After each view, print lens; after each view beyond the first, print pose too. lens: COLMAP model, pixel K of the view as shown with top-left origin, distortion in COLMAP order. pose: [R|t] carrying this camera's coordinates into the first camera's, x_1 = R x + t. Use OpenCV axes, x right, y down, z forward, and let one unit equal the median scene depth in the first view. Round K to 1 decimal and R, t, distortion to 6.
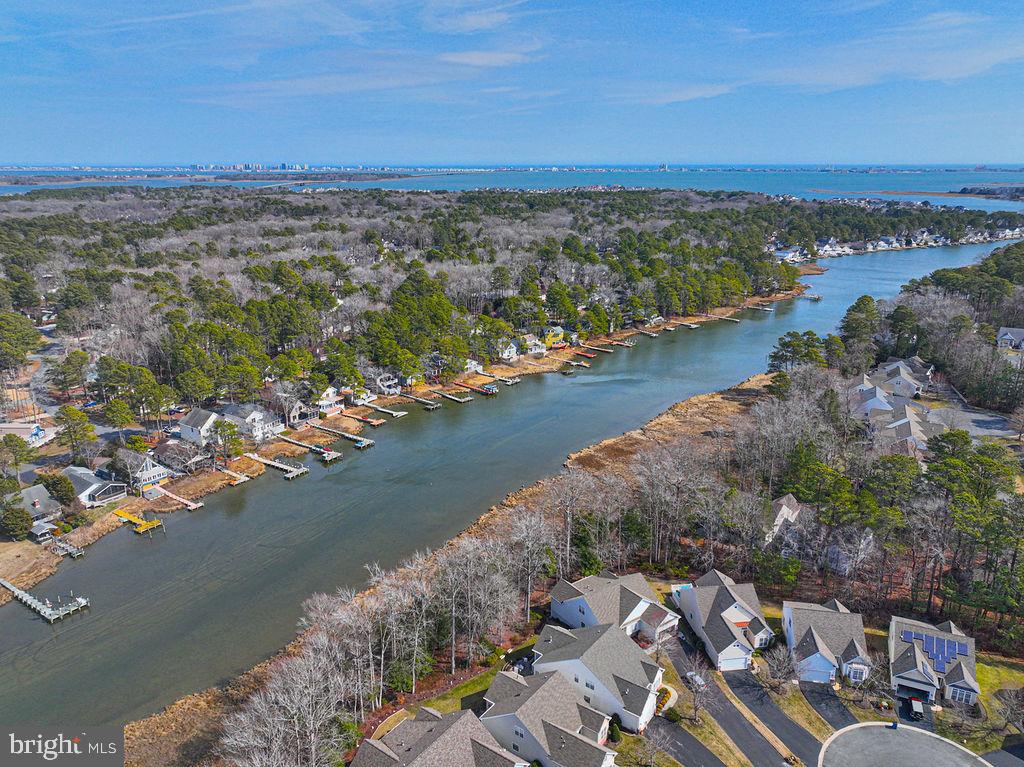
lens RADIAL K [[735.0, 0, 509.2], [0, 735.0, 387.2], [0, 0, 1]] dist [0.001656, 0.018168]
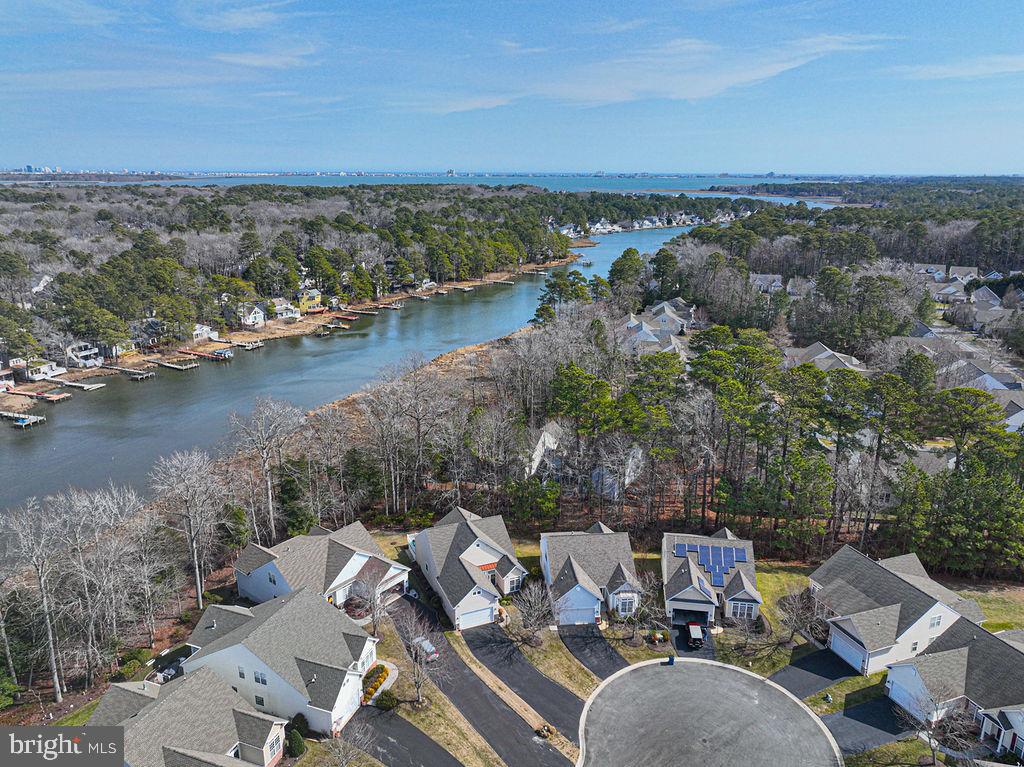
lens RADIAL K [[726.1, 0, 510.7], [0, 726.1, 388.9], [0, 0, 1]] dist [-0.000111, 0.021466]
pose [[0.962608, -0.070847, 0.261472, 0.079199], [0.072182, 0.997381, 0.004509, 0.069479], [-0.261106, 0.014533, 0.965201, 0.132990]]
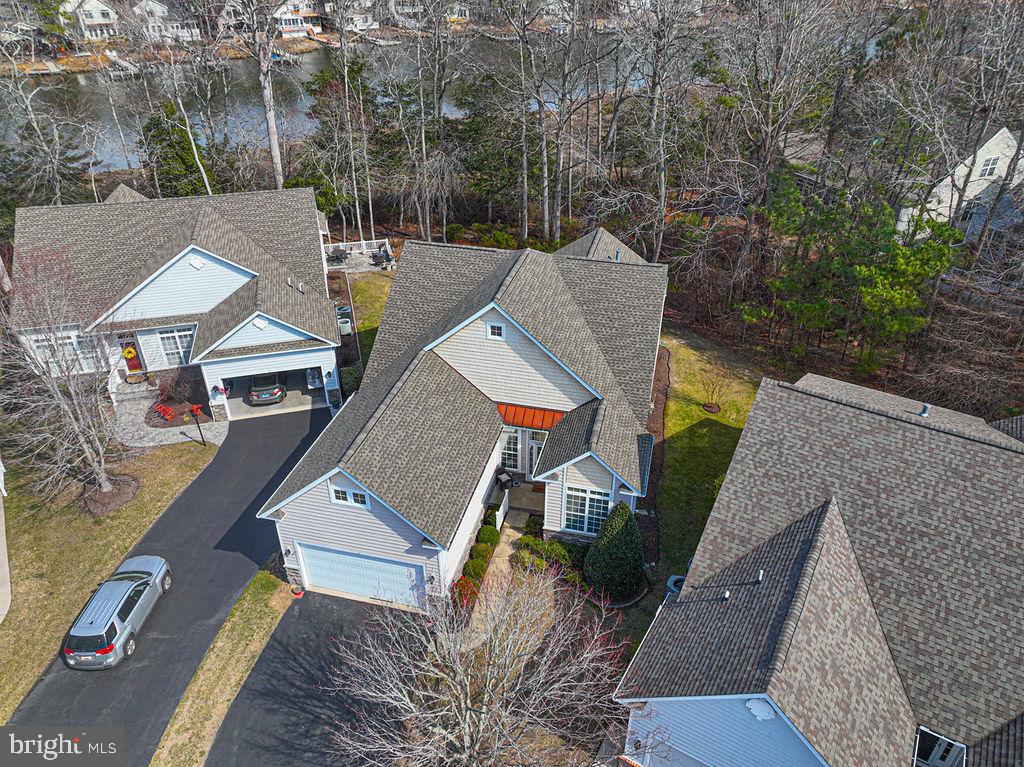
lens RADIAL K [[715.2, 0, 518.6], [0, 715.2, 387.1], [0, 0, 1]] dist [0.001707, 0.006892]
pose [[0.937275, 0.197014, -0.287576, 0.191777], [-0.112182, 0.951559, 0.286271, 0.131510], [0.330045, -0.236054, 0.913974, 0.418108]]
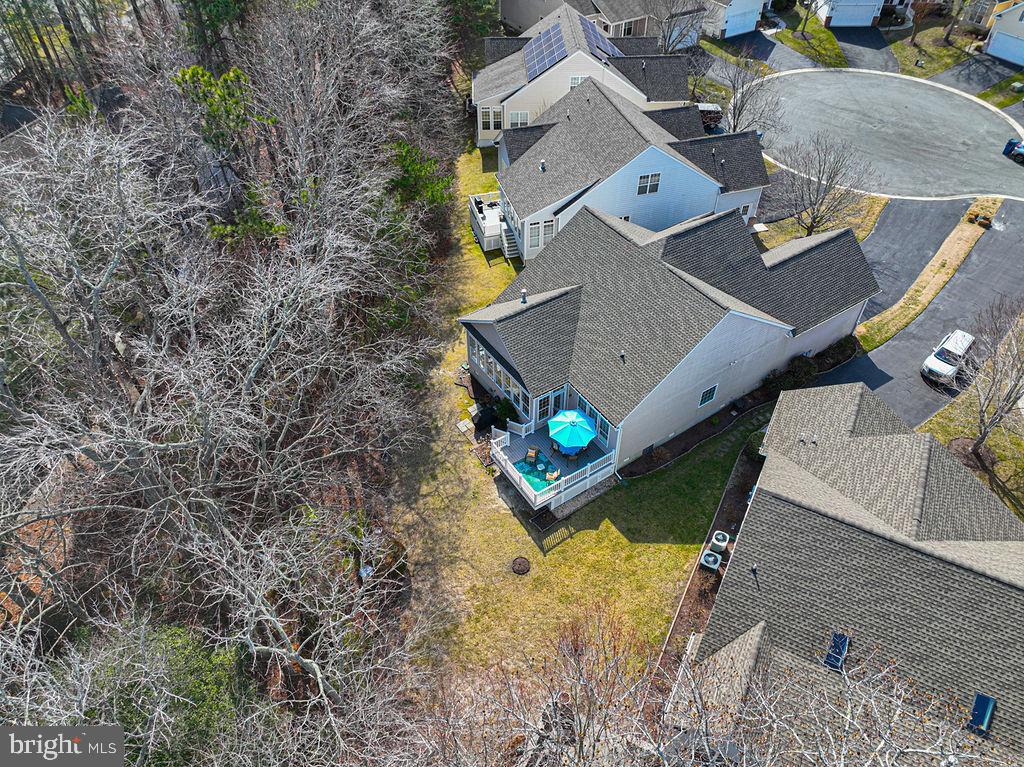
lens RADIAL K [[734.4, 0, 534.3], [0, 734.4, 382.2], [0, 0, 1]] dist [0.001845, 0.032198]
pose [[-0.474104, -0.613415, 0.631623, 0.054969], [0.249818, 0.594171, 0.764560, 0.038938], [-0.844284, 0.520272, -0.128457, 0.587099]]
